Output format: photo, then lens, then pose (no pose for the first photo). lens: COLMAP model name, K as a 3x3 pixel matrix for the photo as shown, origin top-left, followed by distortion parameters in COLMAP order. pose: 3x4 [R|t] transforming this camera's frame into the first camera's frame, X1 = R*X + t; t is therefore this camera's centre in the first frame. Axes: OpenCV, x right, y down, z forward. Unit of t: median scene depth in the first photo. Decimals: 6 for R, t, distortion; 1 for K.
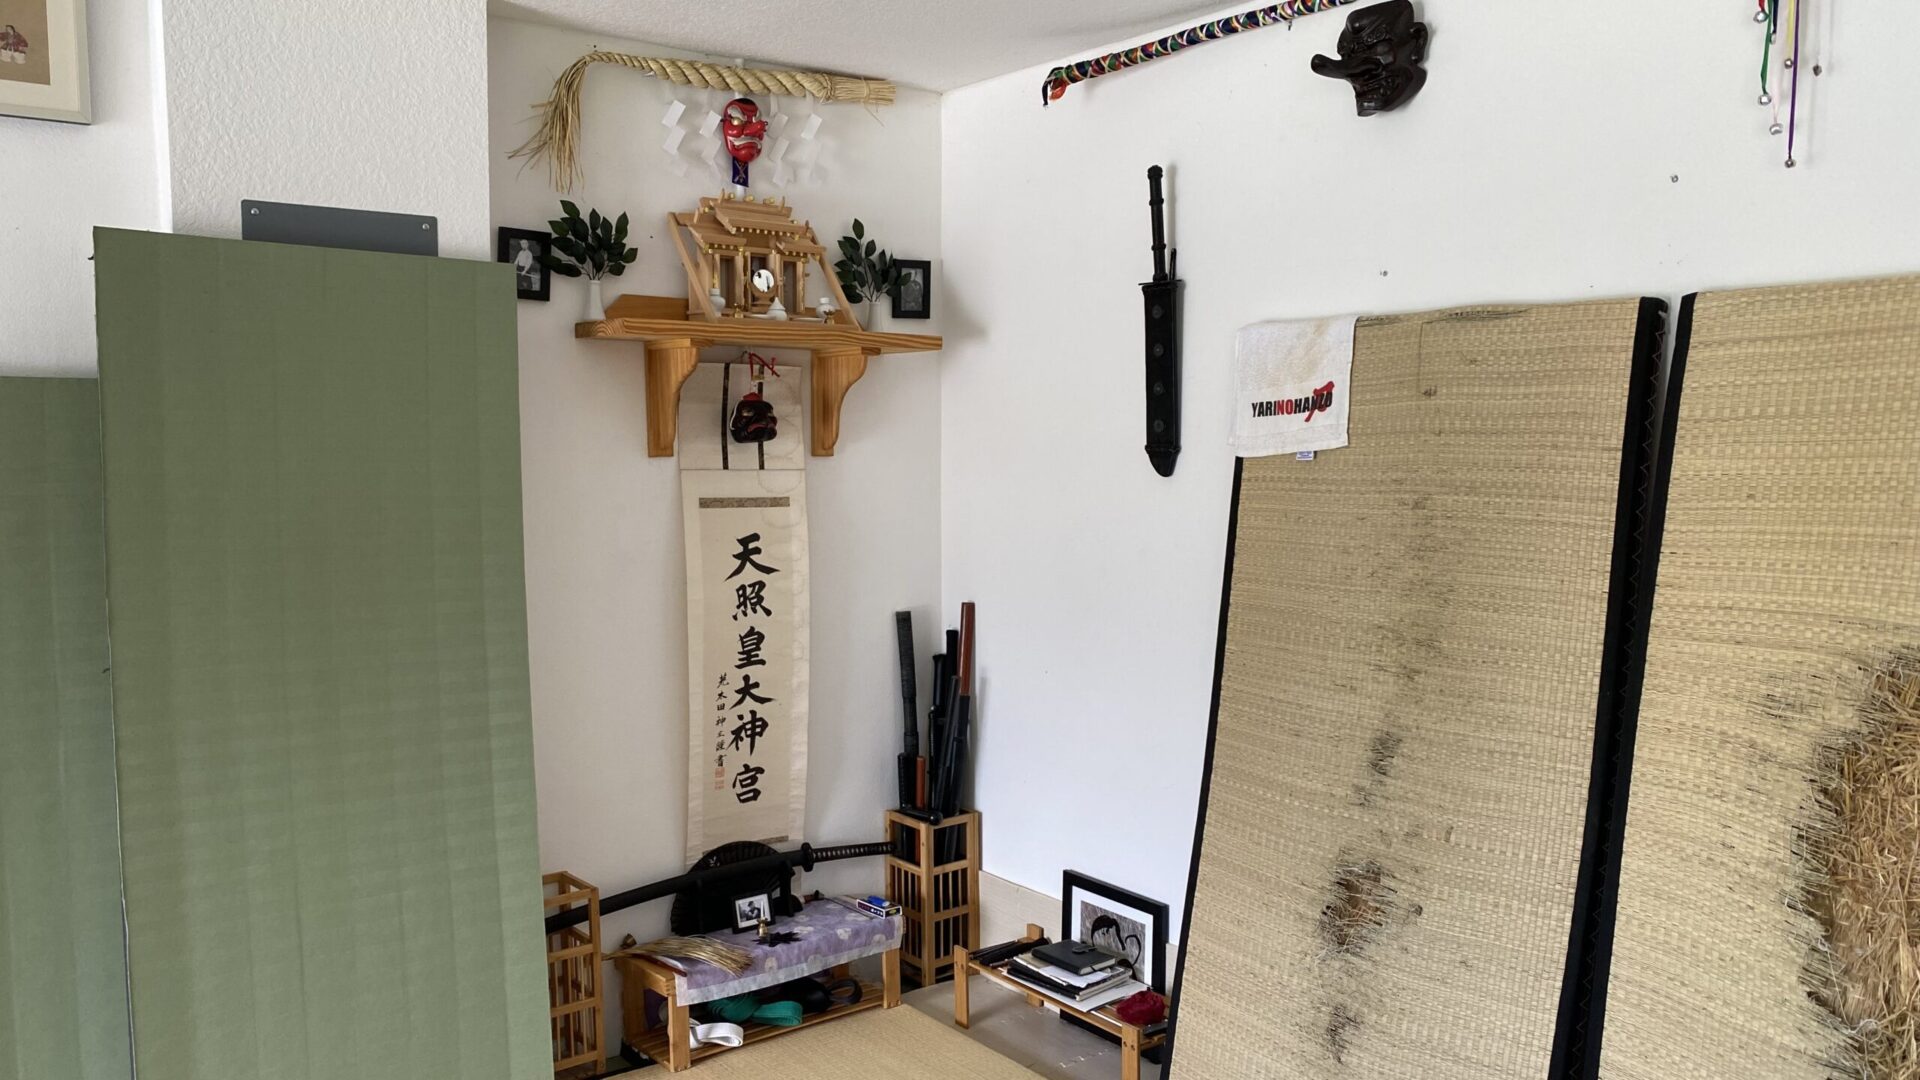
lens RADIAL K [[1465.1, 0, 953.5], [0, 1465.1, 549.1], [0, 0, 1]] dist [0.138397, -0.242370]
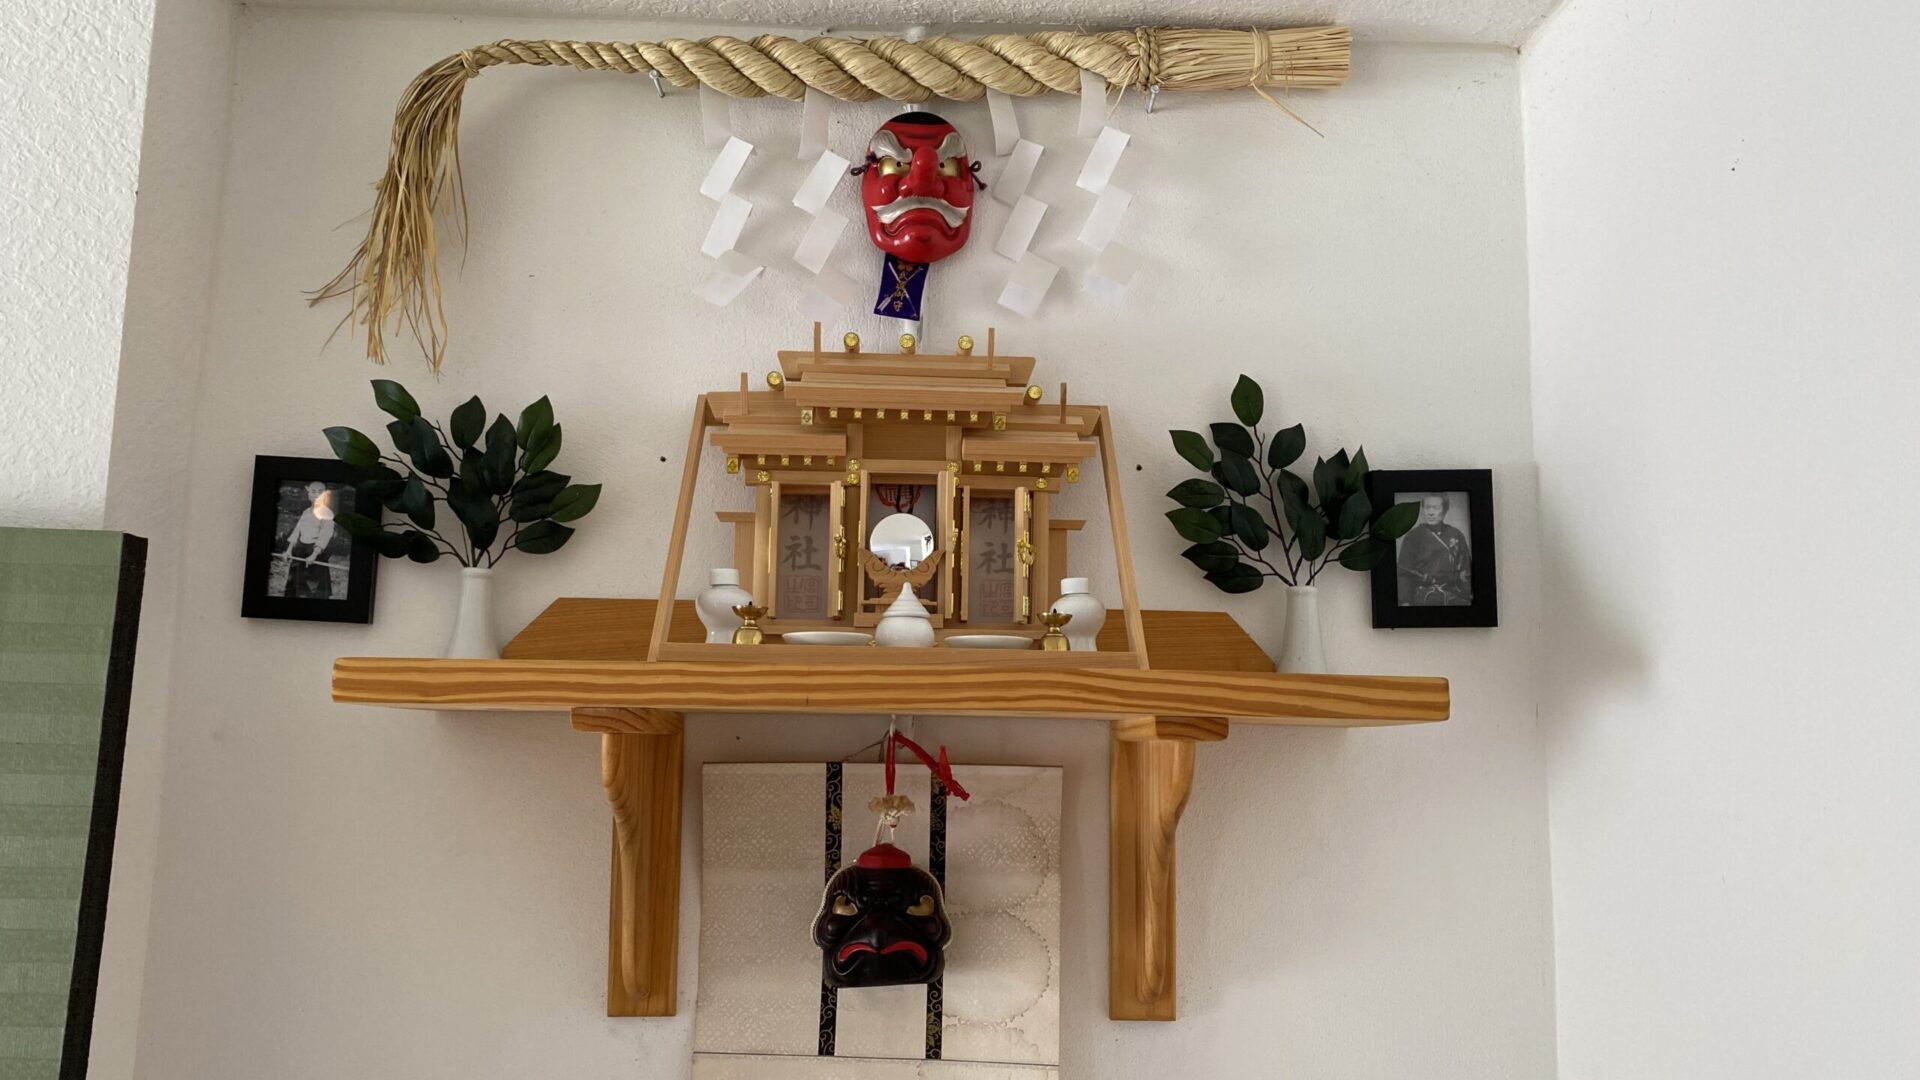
lens RADIAL K [[1465.1, 0, 953.5], [0, 1465.1, 549.1], [0, 0, 1]] dist [0.138397, -0.242370]
pose [[0.816358, -0.063503, -0.574044, 0.091232], [-0.061207, 0.978827, -0.195325, -0.106878], [0.574294, 0.194591, 0.795186, 0.697700]]
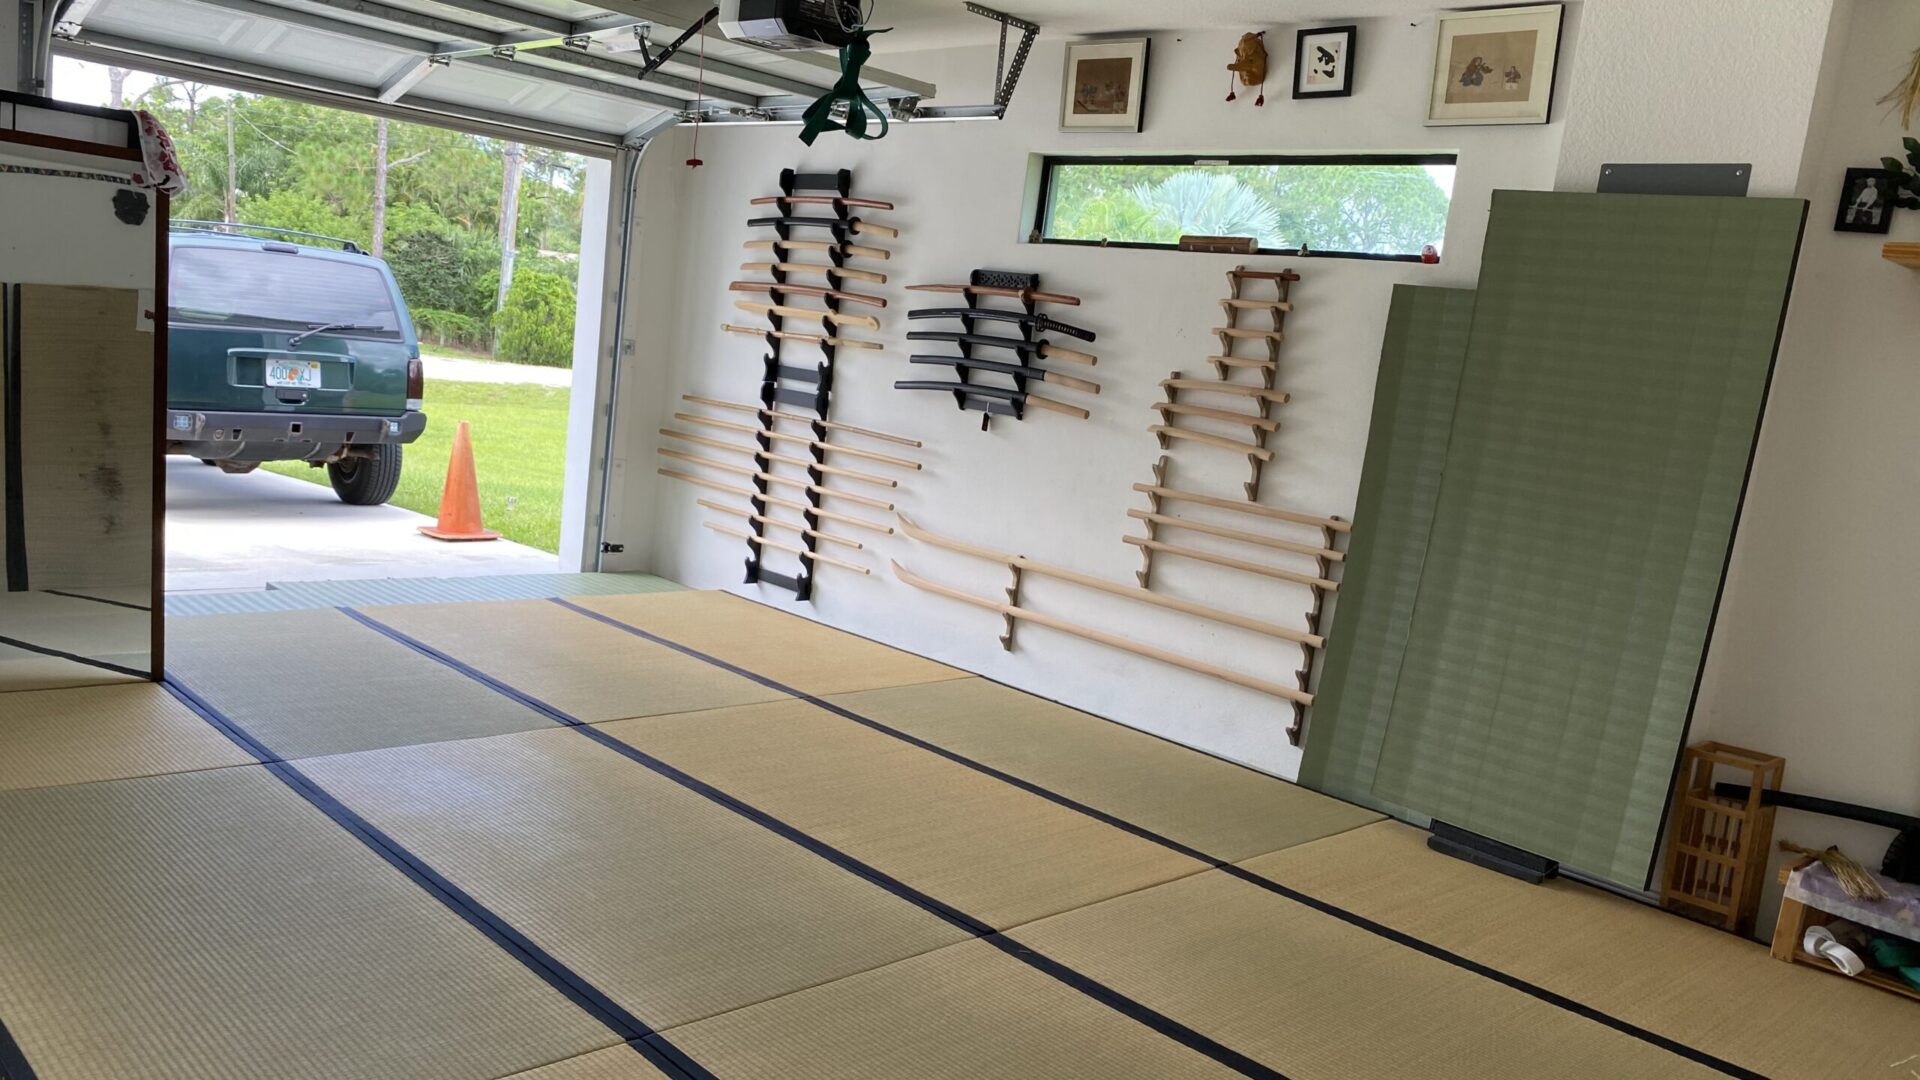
lens RADIAL K [[1458.6, 0, 962.2], [0, 1458.6, 569.3], [0, 0, 1]] dist [0.065190, -0.099683]
pose [[0.120564, 0.170147, -0.978016, 0.668942], [-0.189683, 0.970998, 0.145543, 0.036868], [0.974415, 0.167966, 0.149341, 0.211863]]
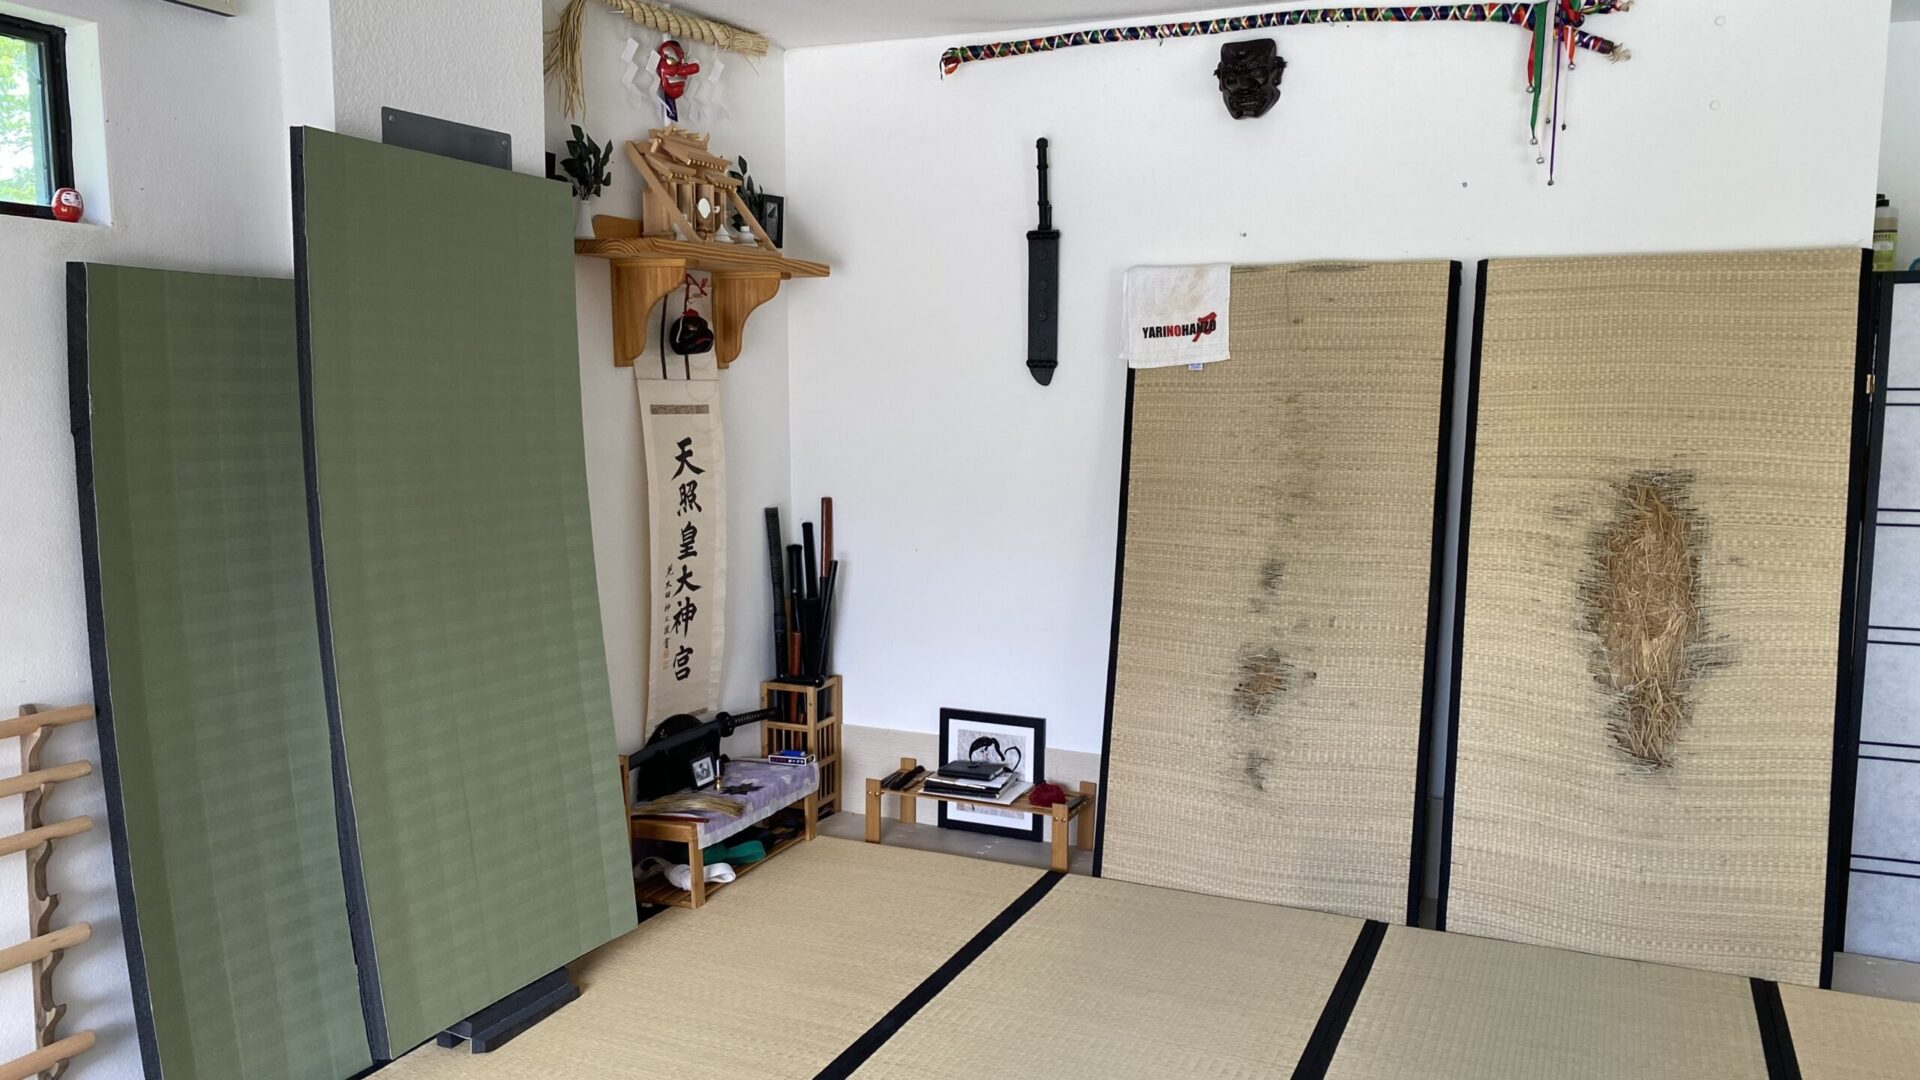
lens RADIAL K [[1458.6, 0, 962.2], [0, 1458.6, 569.3], [0, 0, 1]] dist [0.065190, -0.099683]
pose [[0.877828, -0.057798, 0.475476, -0.488140], [0.031864, 0.997540, 0.062432, 0.026394], [-0.477915, -0.039654, 0.877510, -0.074027]]
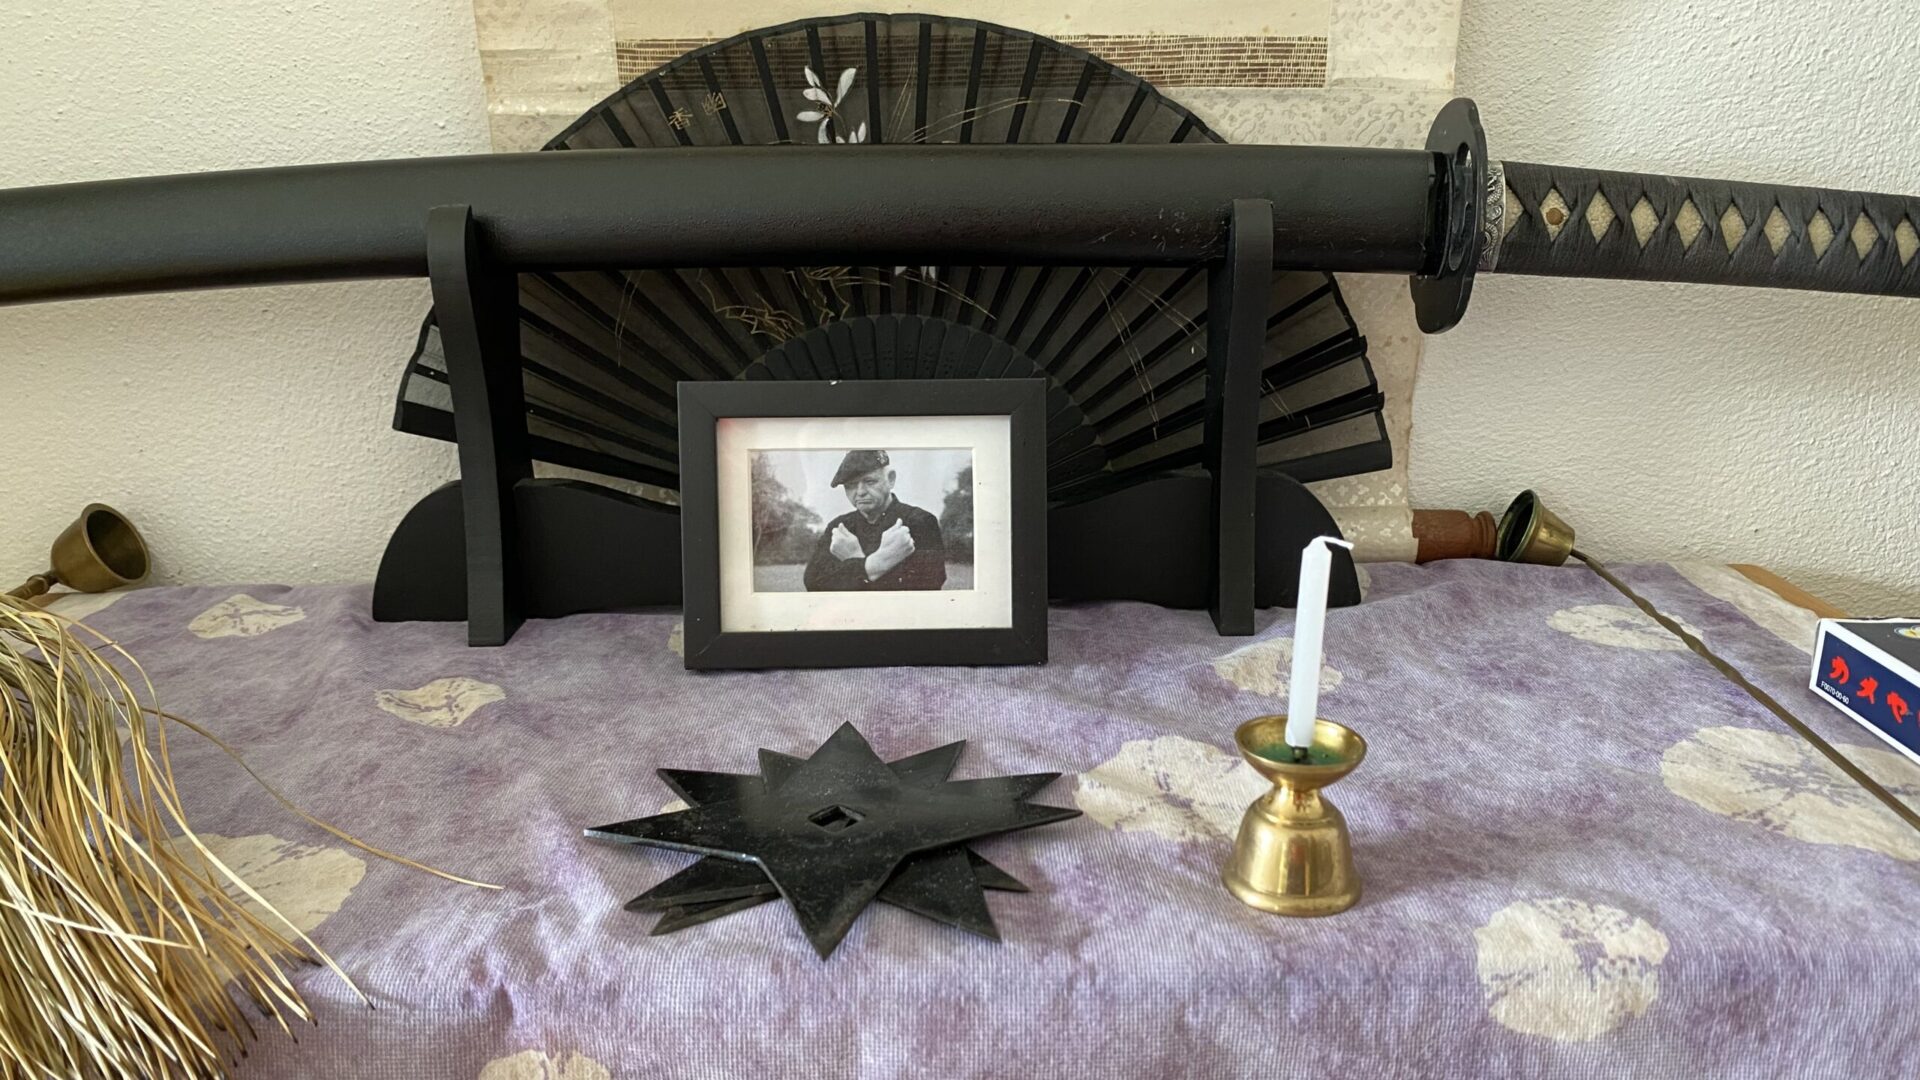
lens RADIAL K [[1486.1, 0, 975.1], [0, 1486.1, 554.0], [0, 0, 1]] dist [0.093323, -0.174078]
pose [[0.809597, 0.196607, -0.553081, -0.057303], [-0.048085, 0.961285, 0.271328, 0.212878], [0.585013, -0.193072, 0.787707, 0.907853]]
